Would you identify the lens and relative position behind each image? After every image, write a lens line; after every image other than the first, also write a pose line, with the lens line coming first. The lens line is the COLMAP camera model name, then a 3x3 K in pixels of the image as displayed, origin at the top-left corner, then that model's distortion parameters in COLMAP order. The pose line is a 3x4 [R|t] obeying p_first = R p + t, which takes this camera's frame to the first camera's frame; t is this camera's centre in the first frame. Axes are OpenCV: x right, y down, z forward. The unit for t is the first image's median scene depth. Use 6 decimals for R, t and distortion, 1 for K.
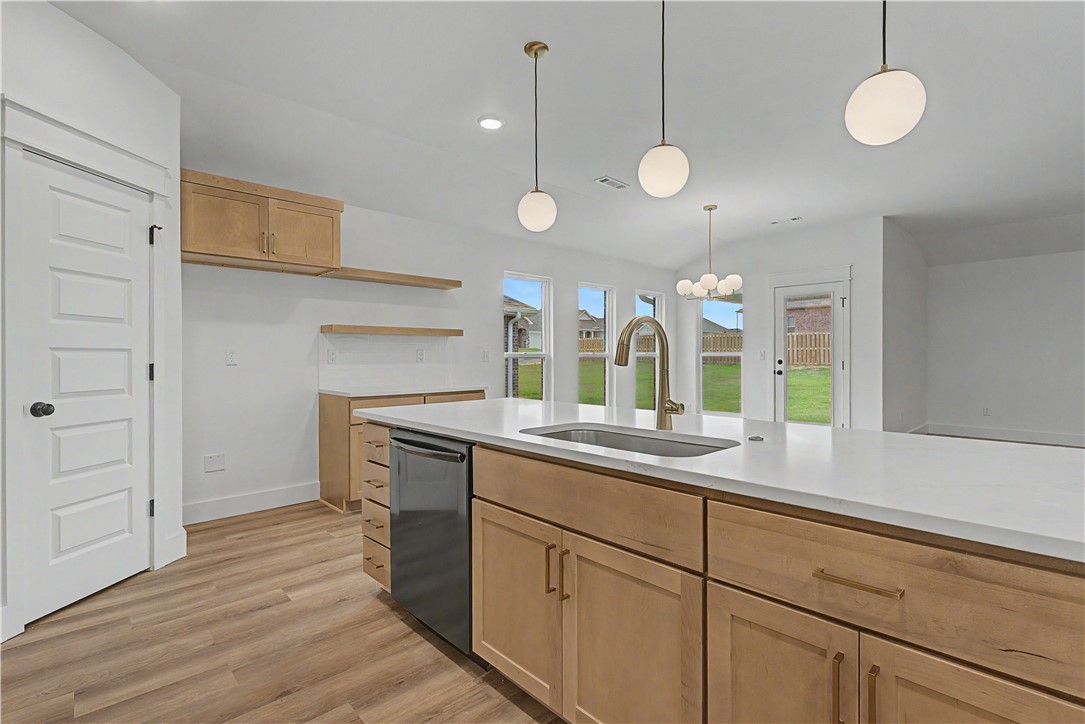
lens RADIAL K [[508.5, 0, 547.3], [0, 508.5, 358.9], [0, 0, 1]] dist [-0.001928, 0.001038]
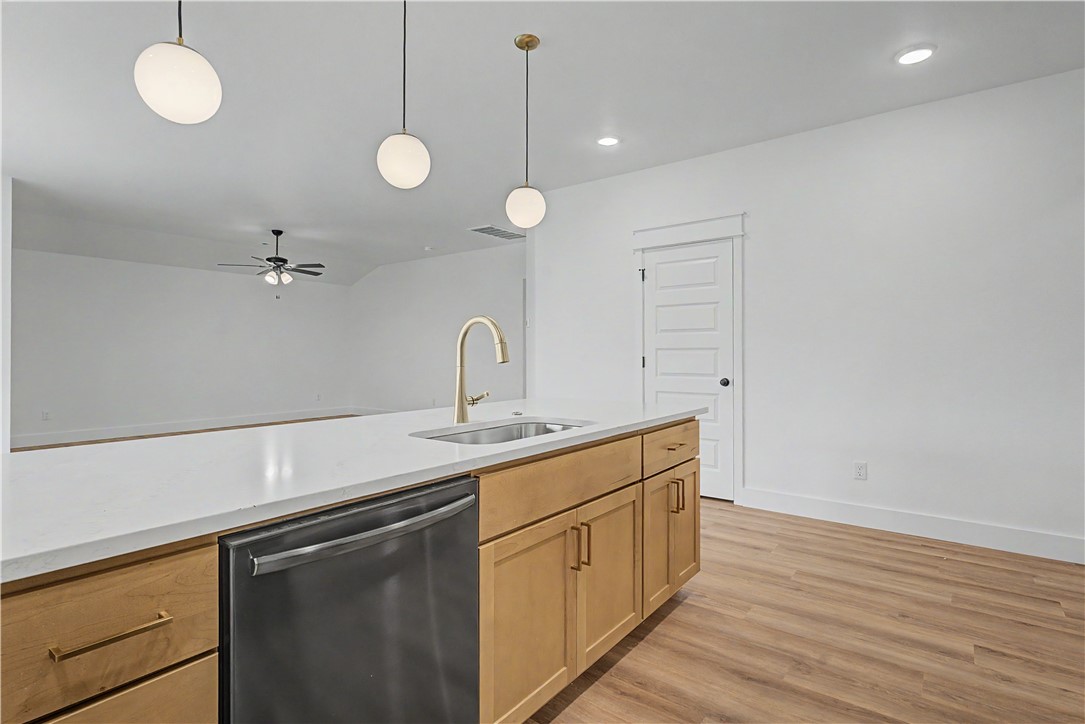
lens RADIAL K [[533.6, 0, 543.5], [0, 533.6, 352.2], [0, 0, 1]] dist [-0.000728, 0.000322]
pose [[-0.151973, 0.005825, 0.988367, -0.499074], [0.007103, 0.999963, -0.004801, -0.001458], [-0.988359, 0.006291, -0.152009, 0.554622]]
